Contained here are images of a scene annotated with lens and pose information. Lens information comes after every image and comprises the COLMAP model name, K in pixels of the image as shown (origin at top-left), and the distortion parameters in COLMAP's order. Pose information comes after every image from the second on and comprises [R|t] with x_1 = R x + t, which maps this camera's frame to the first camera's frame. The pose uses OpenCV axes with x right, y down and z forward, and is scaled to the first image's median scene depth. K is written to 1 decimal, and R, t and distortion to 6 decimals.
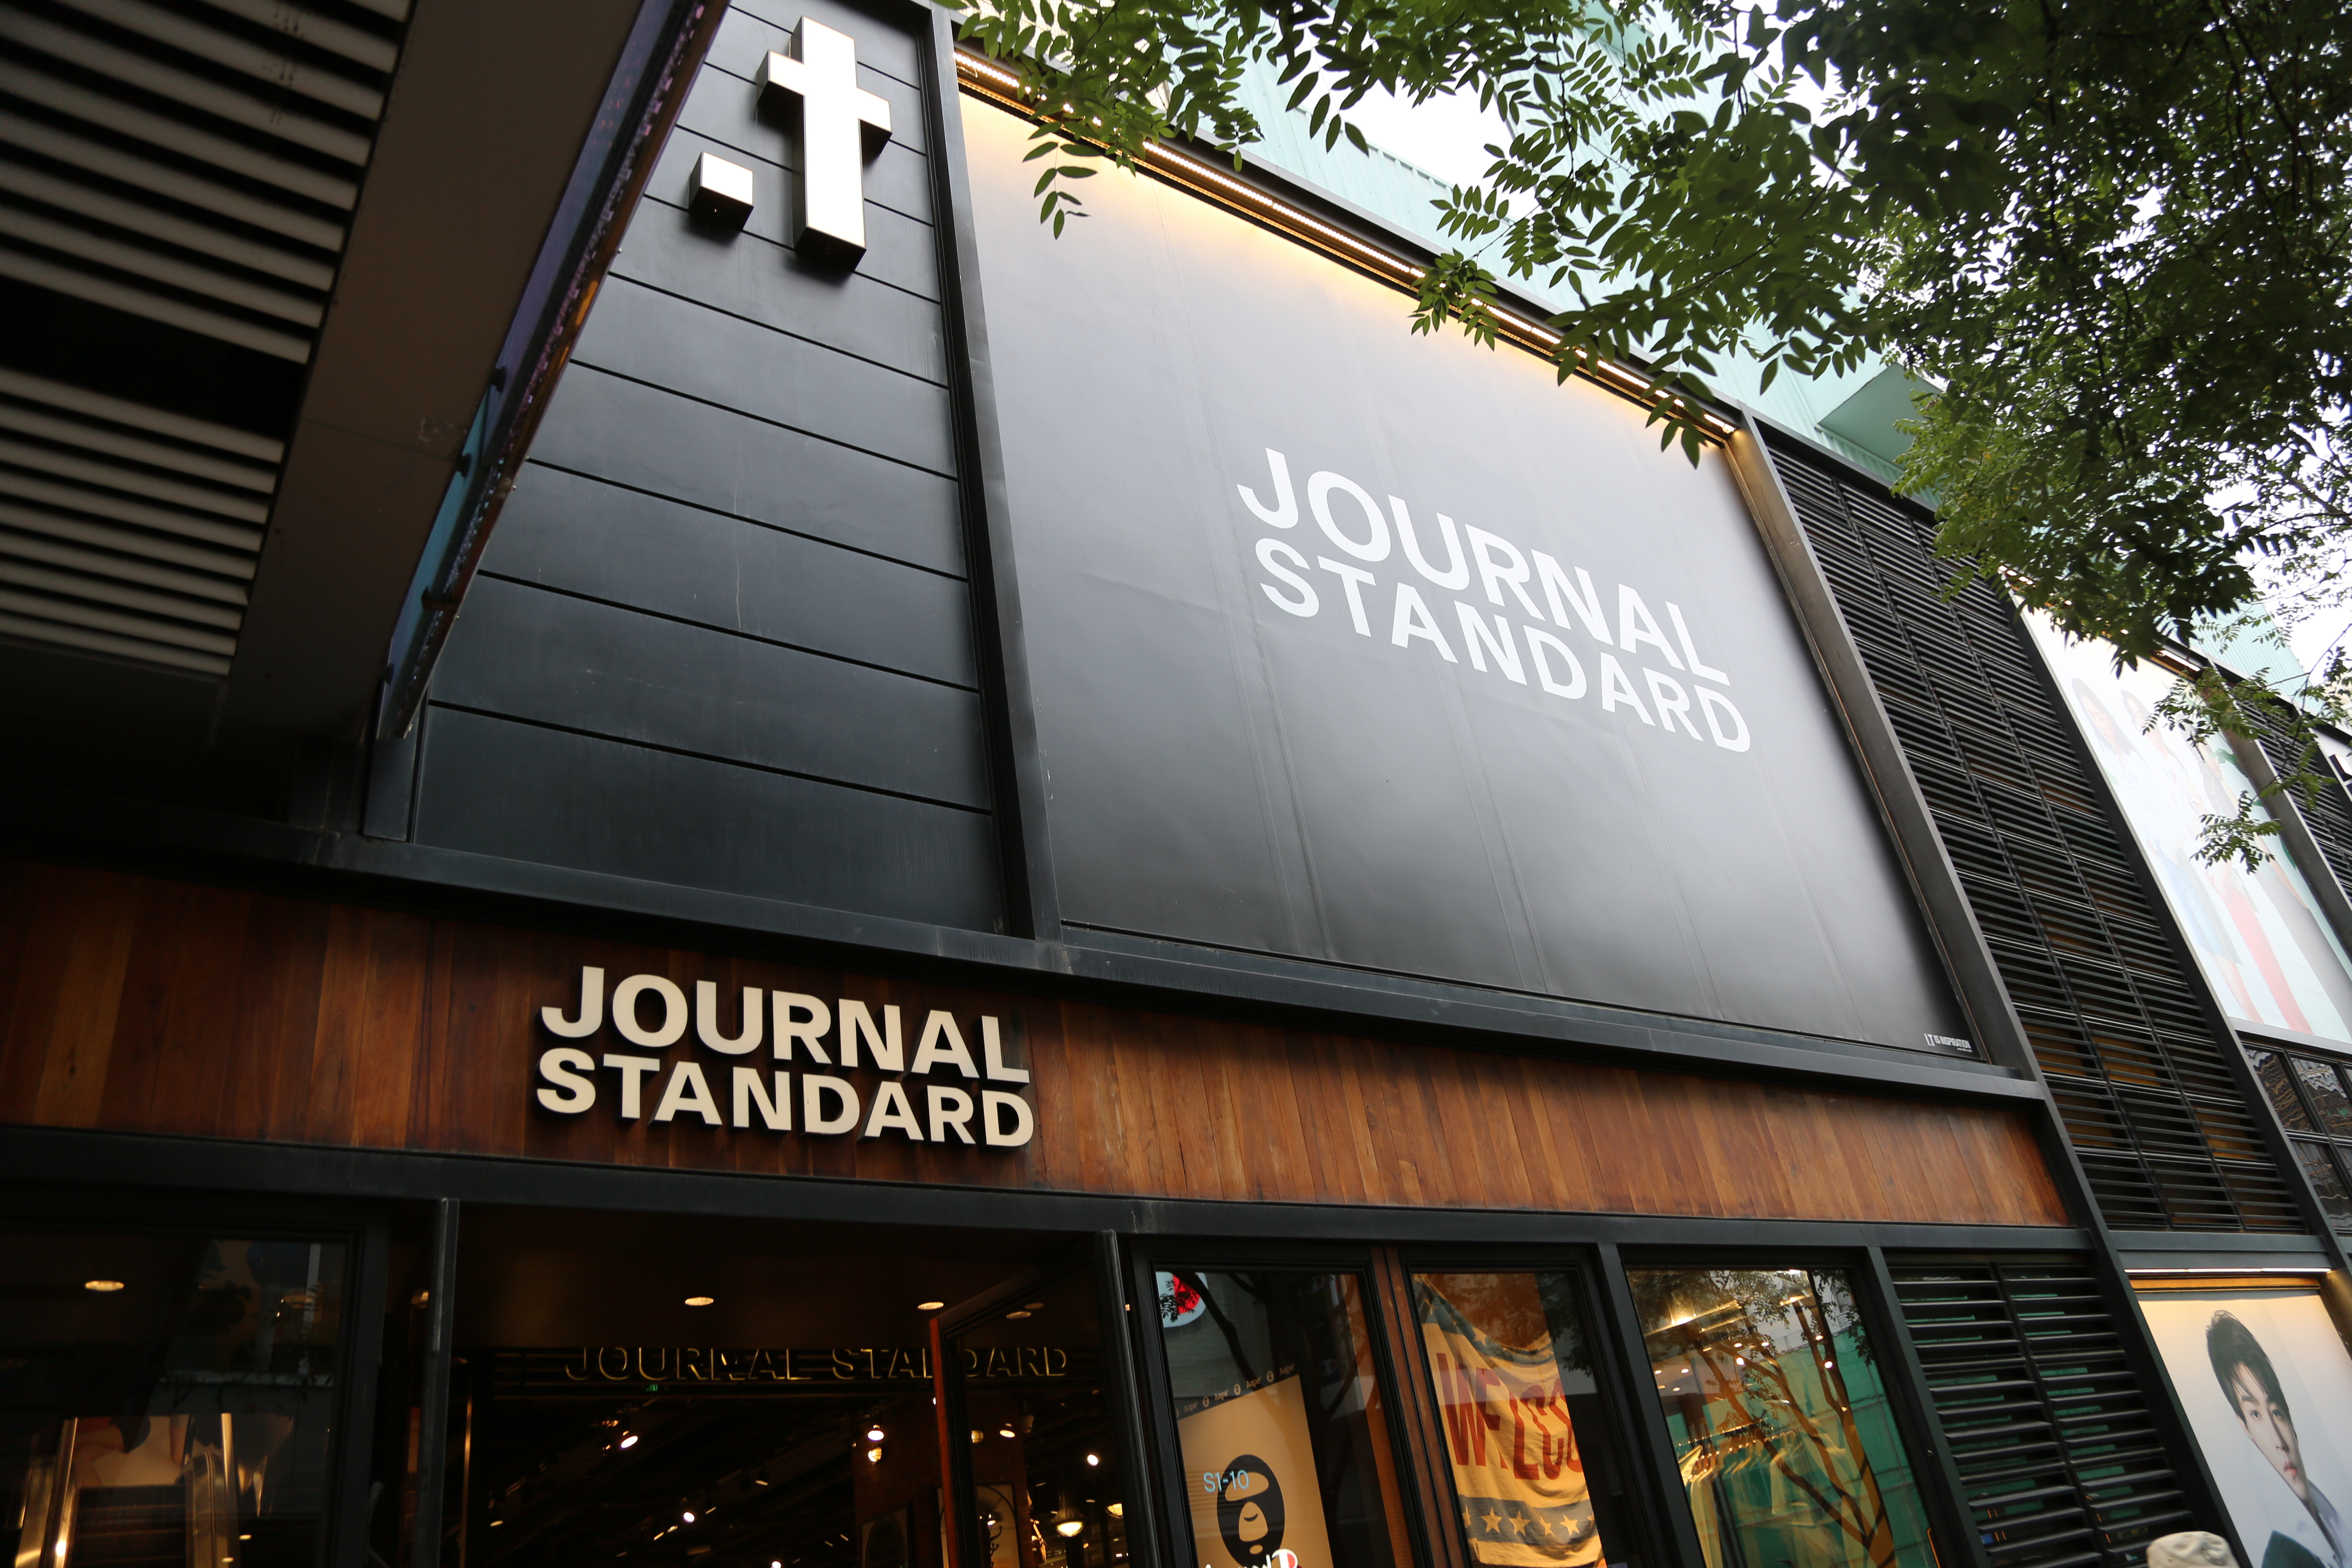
lens RADIAL K [[1562.0, 0, 1172.3], [0, 1562.0, 812.6], [0, 0, 1]] dist [-0.119941, 0.049492]
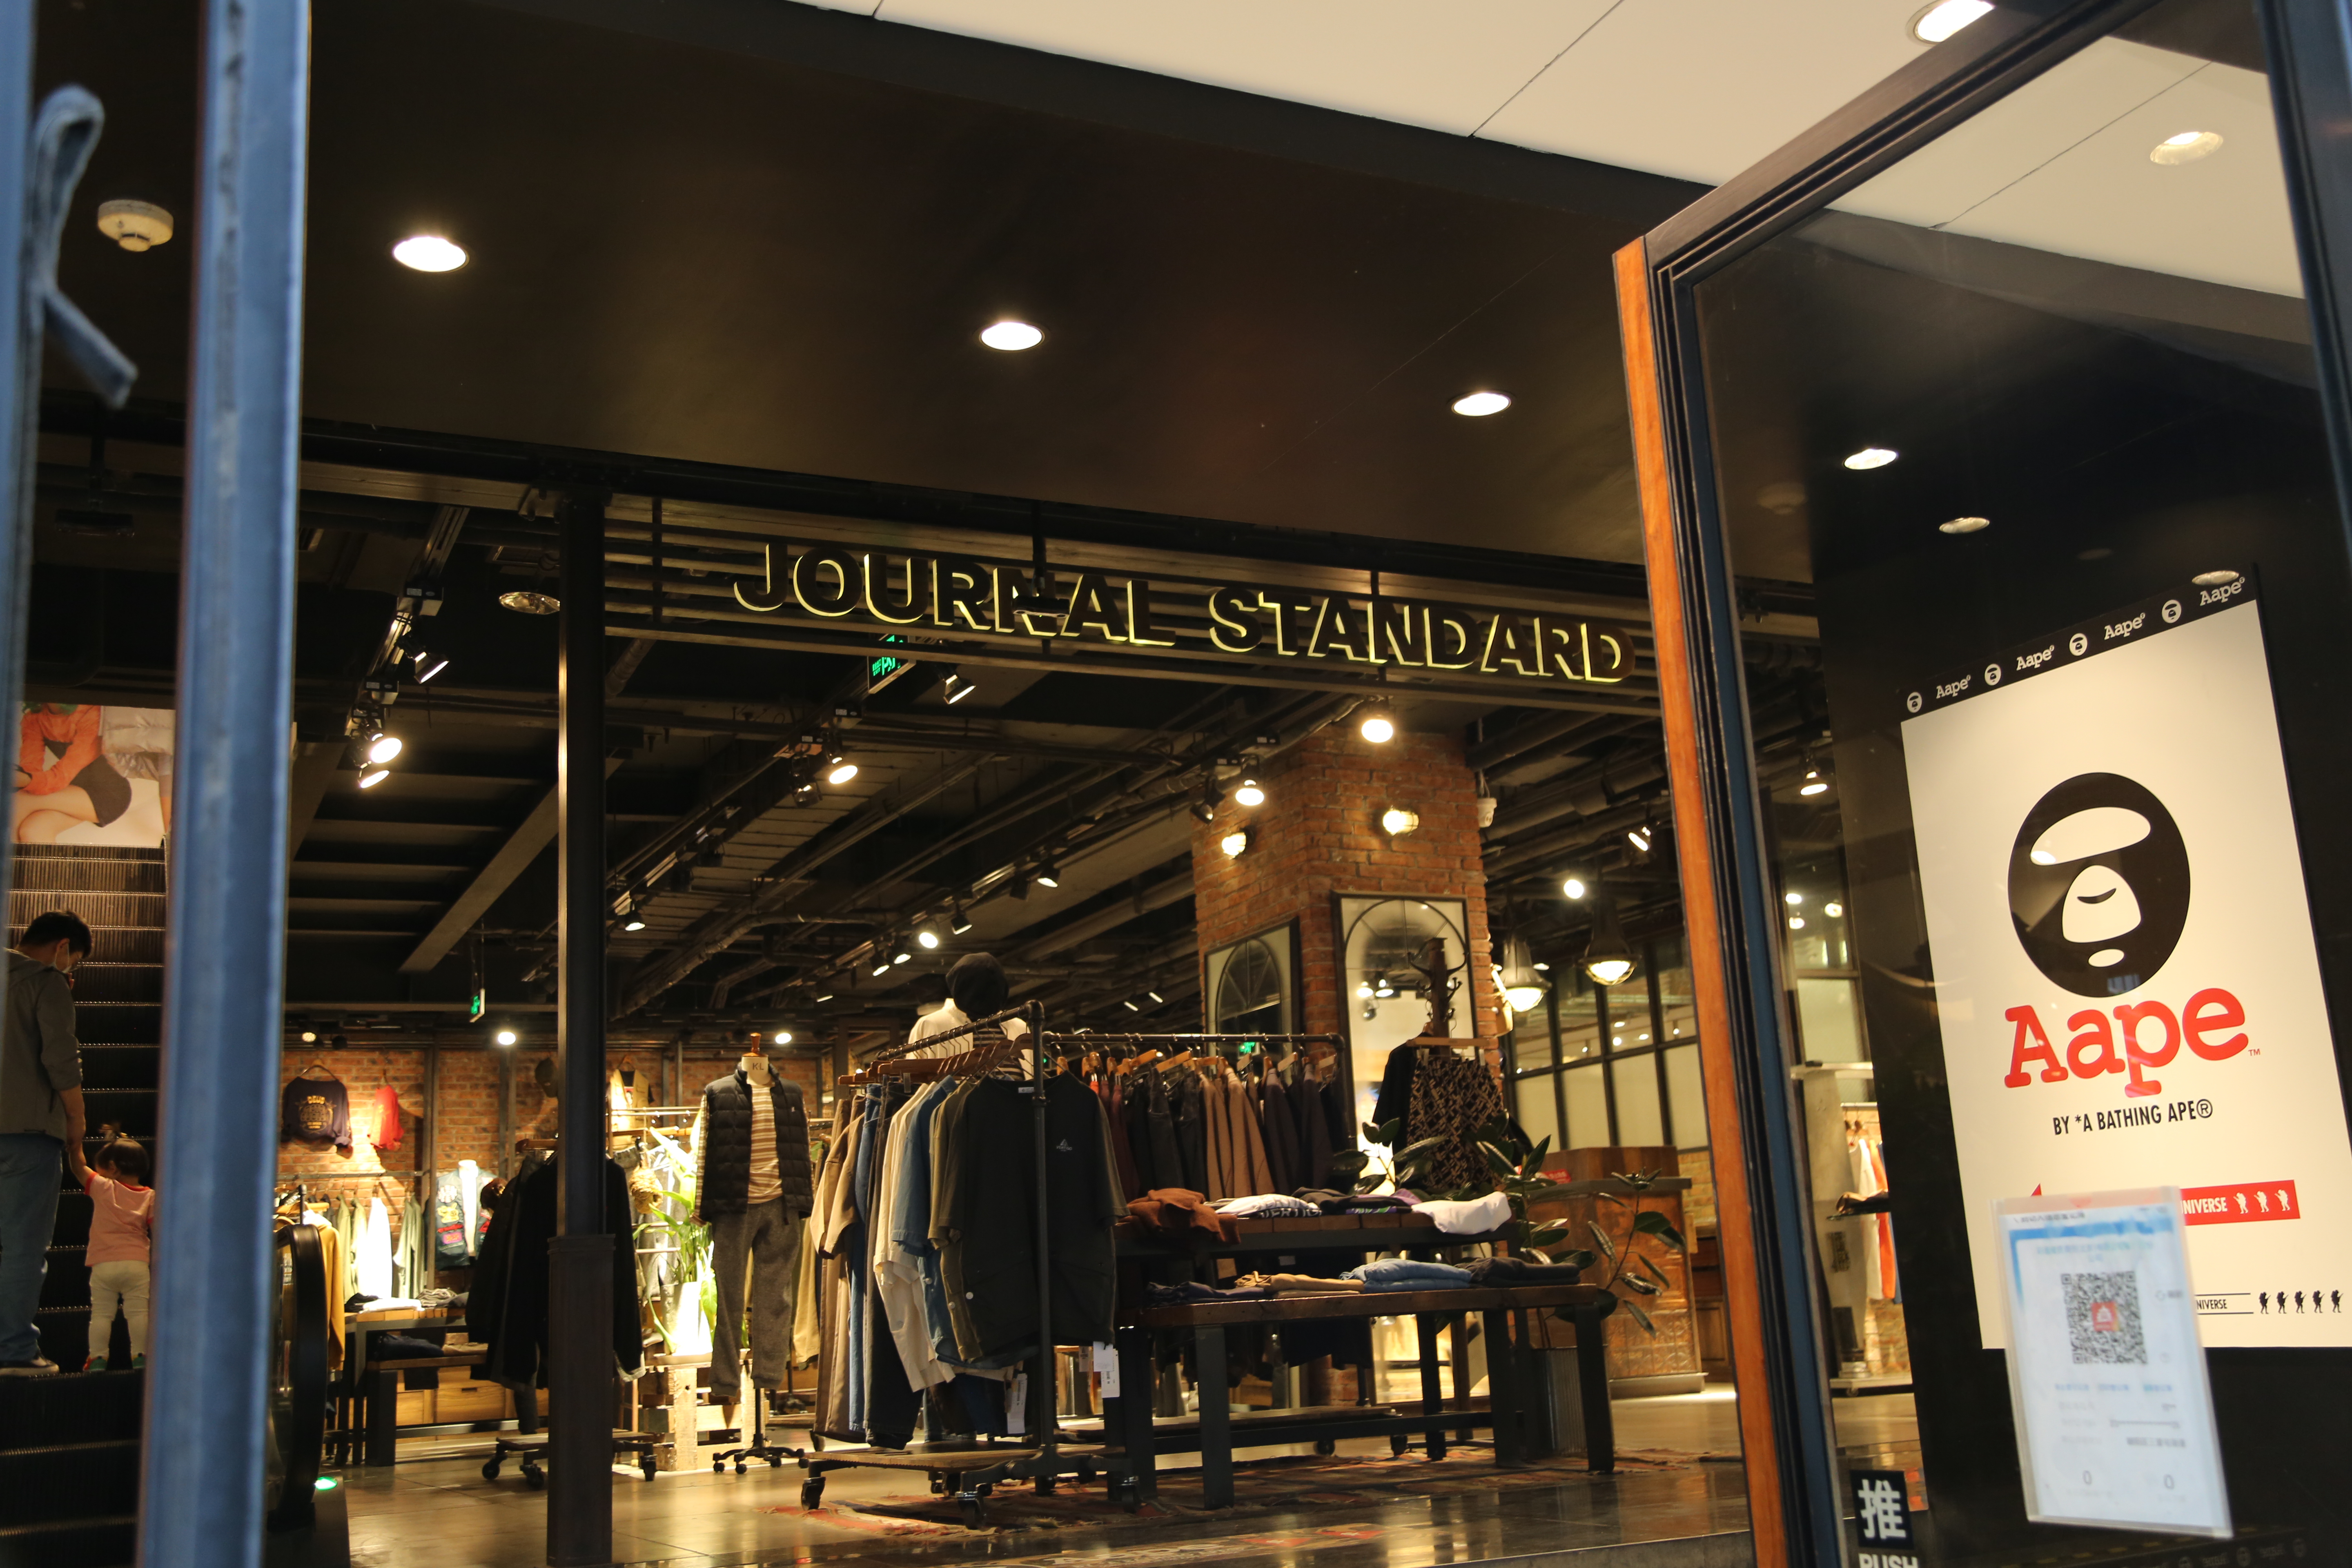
lens RADIAL K [[2296.1, 0, 1176.0], [0, 2296.1, 784.0], [0, 0, 1]] dist [-0.013221, 0.004693]
pose [[0.983207, 0.065006, -0.170525, -0.085440], [-0.007919, 0.948724, 0.316006, 0.147441], [0.182324, -0.309349, 0.933307, 0.202809]]
